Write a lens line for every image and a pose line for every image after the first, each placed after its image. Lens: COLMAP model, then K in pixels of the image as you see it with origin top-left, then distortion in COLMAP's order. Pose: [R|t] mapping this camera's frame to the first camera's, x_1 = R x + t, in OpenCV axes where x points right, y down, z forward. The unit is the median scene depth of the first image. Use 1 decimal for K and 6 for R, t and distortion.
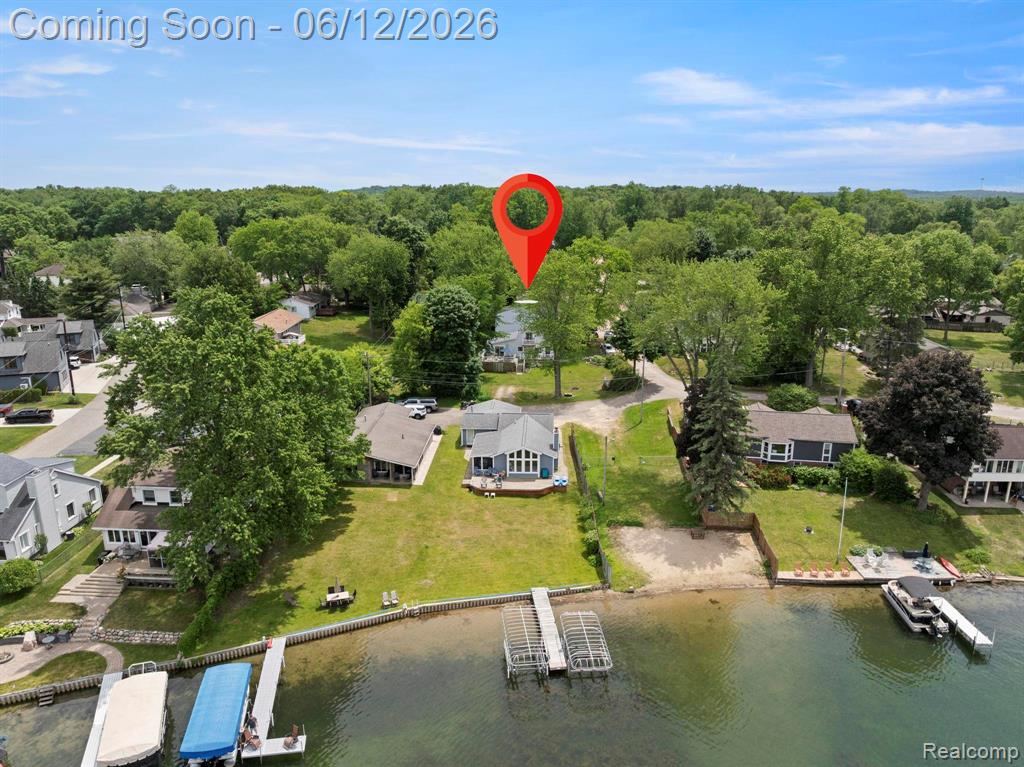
lens RADIAL K [[721.1, 0, 519.3], [0, 721.1, 381.0], [0, 0, 1]] dist [-0.044638, 0.001714]
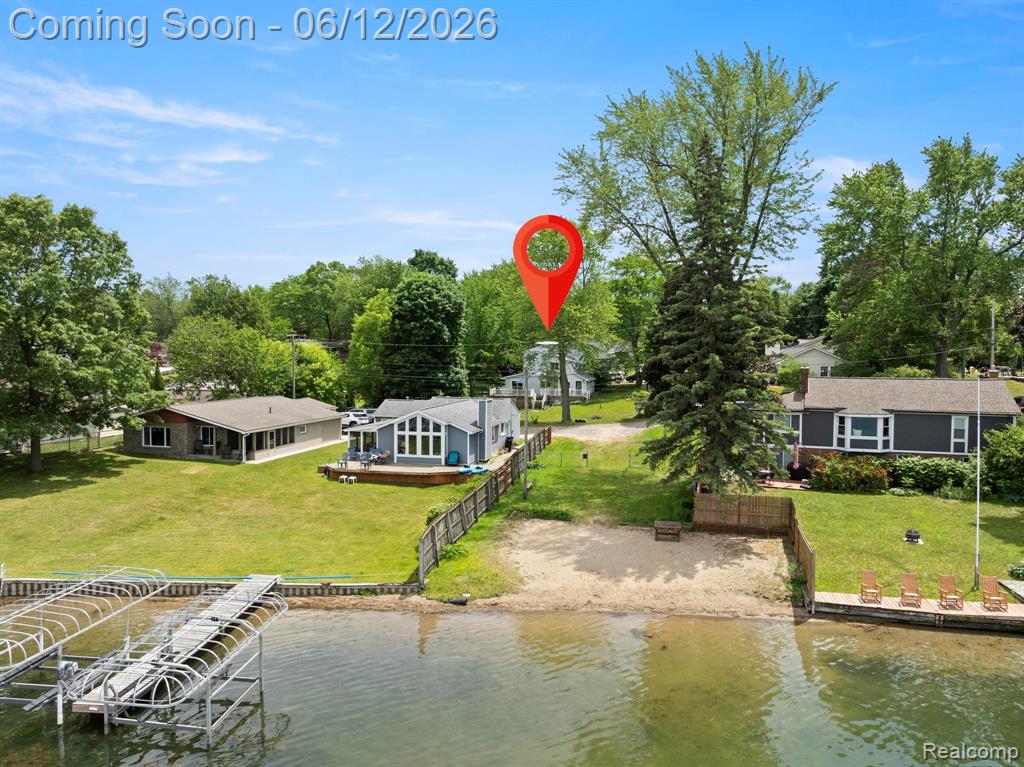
lens RADIAL K [[721.1, 0, 519.3], [0, 721.1, 381.0], [0, 0, 1]] dist [-0.044638, 0.001714]
pose [[0.979971, 0.011421, -0.198813, 0.216633], [-0.054577, 0.975533, -0.212973, 0.196448], [0.191516, 0.219558, 0.956617, 0.428921]]
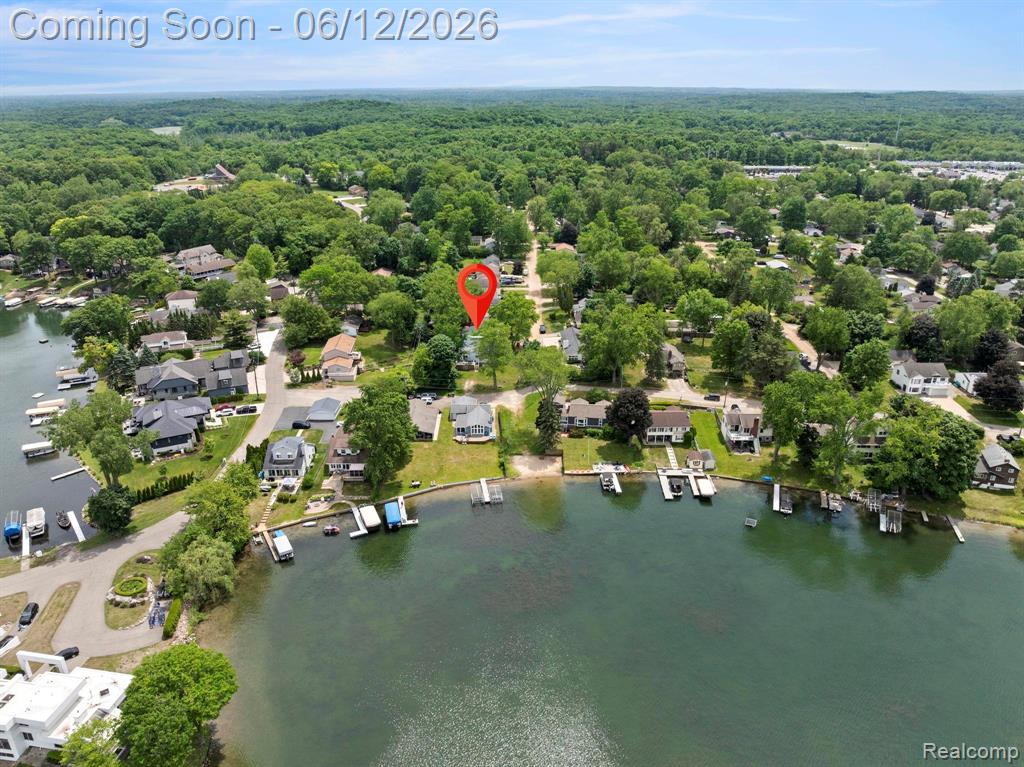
lens RADIAL K [[721.1, 0, 519.3], [0, 721.1, 381.0], [0, 0, 1]] dist [-0.044638, 0.001714]
pose [[0.998543, -0.024521, 0.048068, 0.035104], [0.017658, 0.990228, 0.138335, -0.400879], [-0.050991, -0.137285, 0.989218, -1.463452]]
